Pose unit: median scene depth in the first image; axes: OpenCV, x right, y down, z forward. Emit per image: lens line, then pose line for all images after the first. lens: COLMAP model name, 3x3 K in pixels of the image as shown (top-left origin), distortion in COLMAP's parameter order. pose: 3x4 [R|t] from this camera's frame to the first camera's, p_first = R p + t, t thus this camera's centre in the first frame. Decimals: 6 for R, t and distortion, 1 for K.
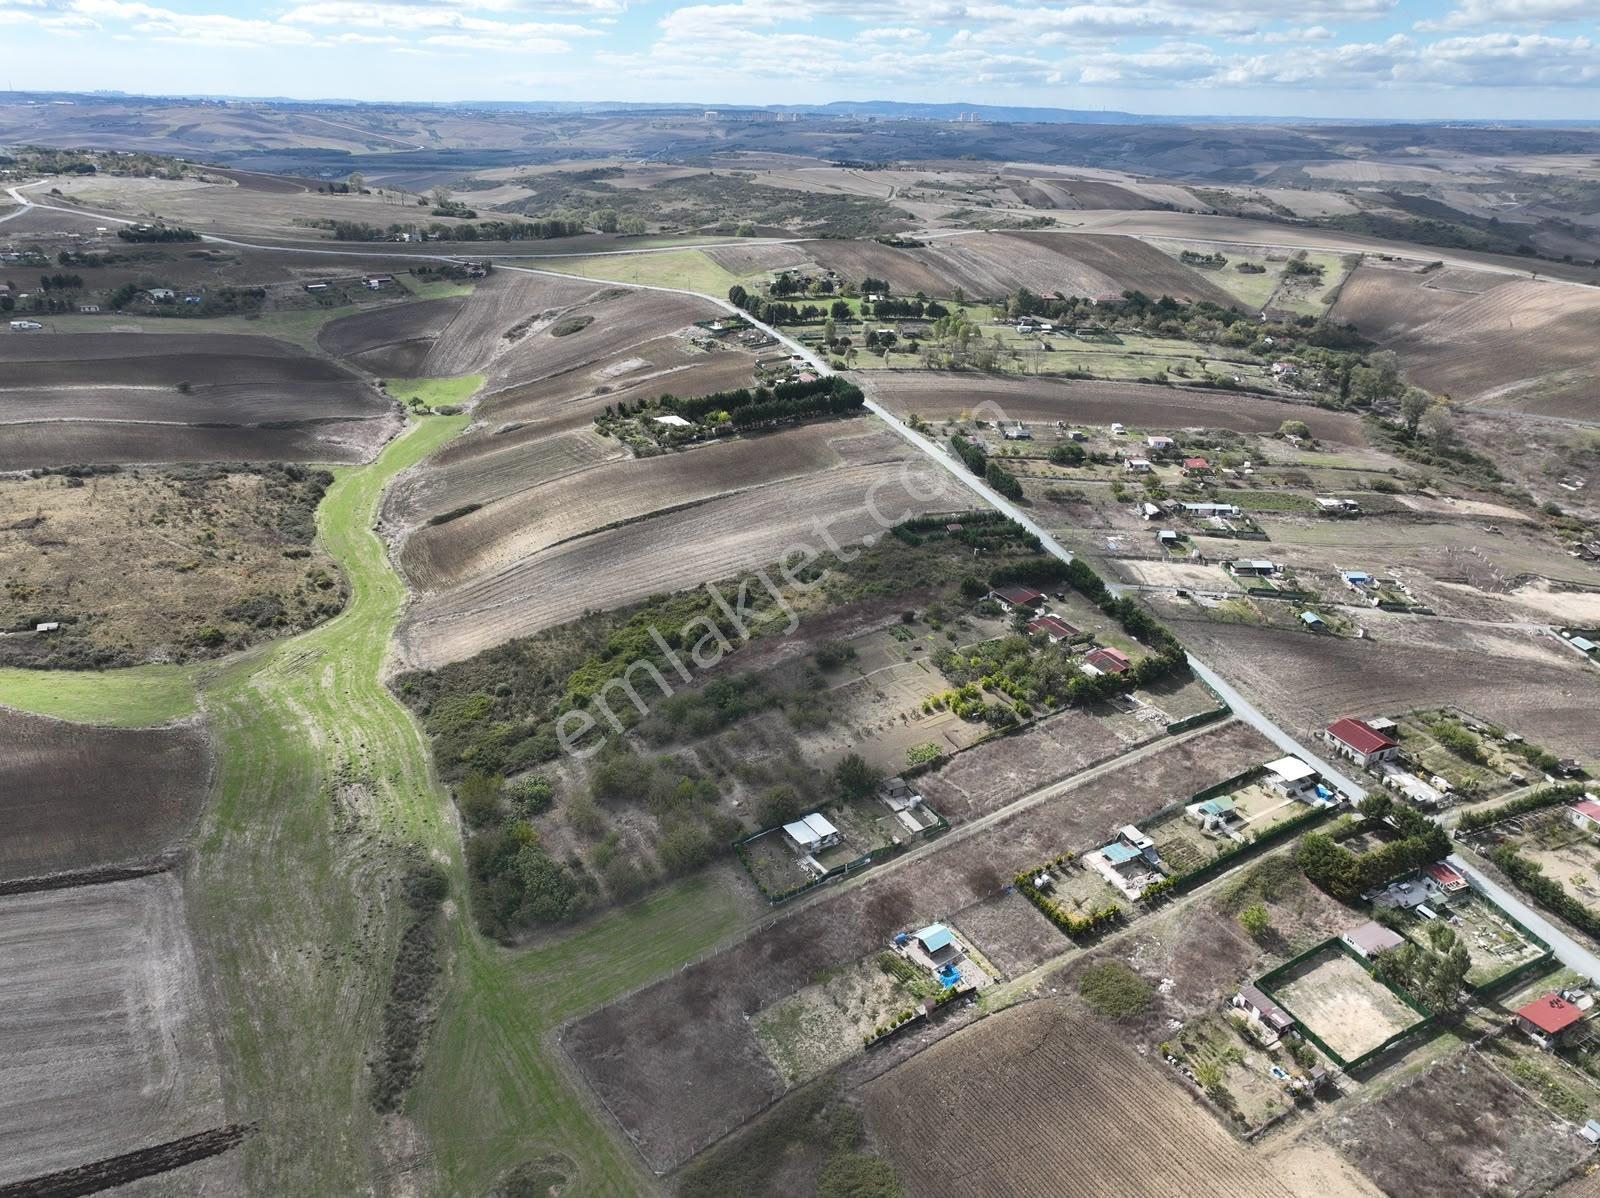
lens RADIAL K [[1125.6, 0, 801.0], [0, 1125.6, 600.6], [0, 0, 1]] dist [-0.004744, 0.022542]
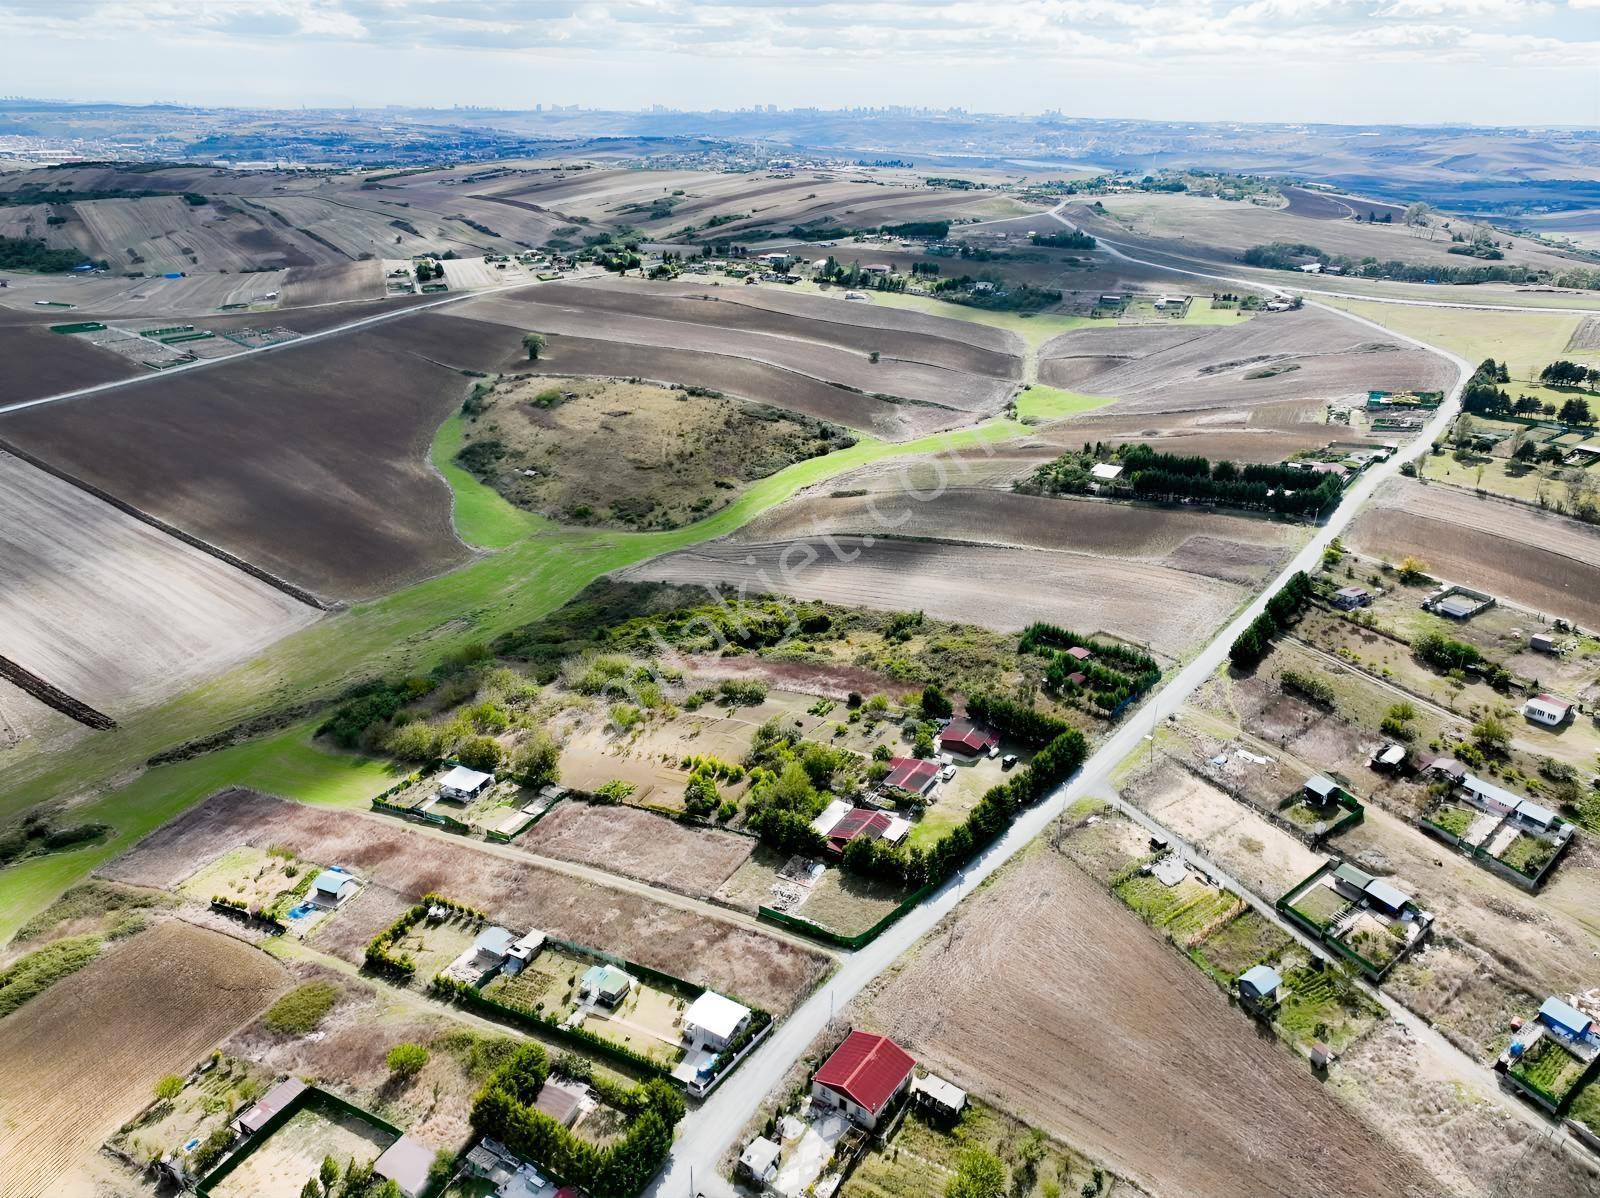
lens RADIAL K [[1125.6, 0, 803.7], [0, 1125.6, 593.7], [0, 0, 1]] dist [-0.004744, 0.022542]
pose [[0.531539, 0.325093, -0.782164, 0.584731], [-0.346988, 0.925950, 0.149051, -0.141551], [0.772700, 0.192176, 0.604982, 0.343775]]
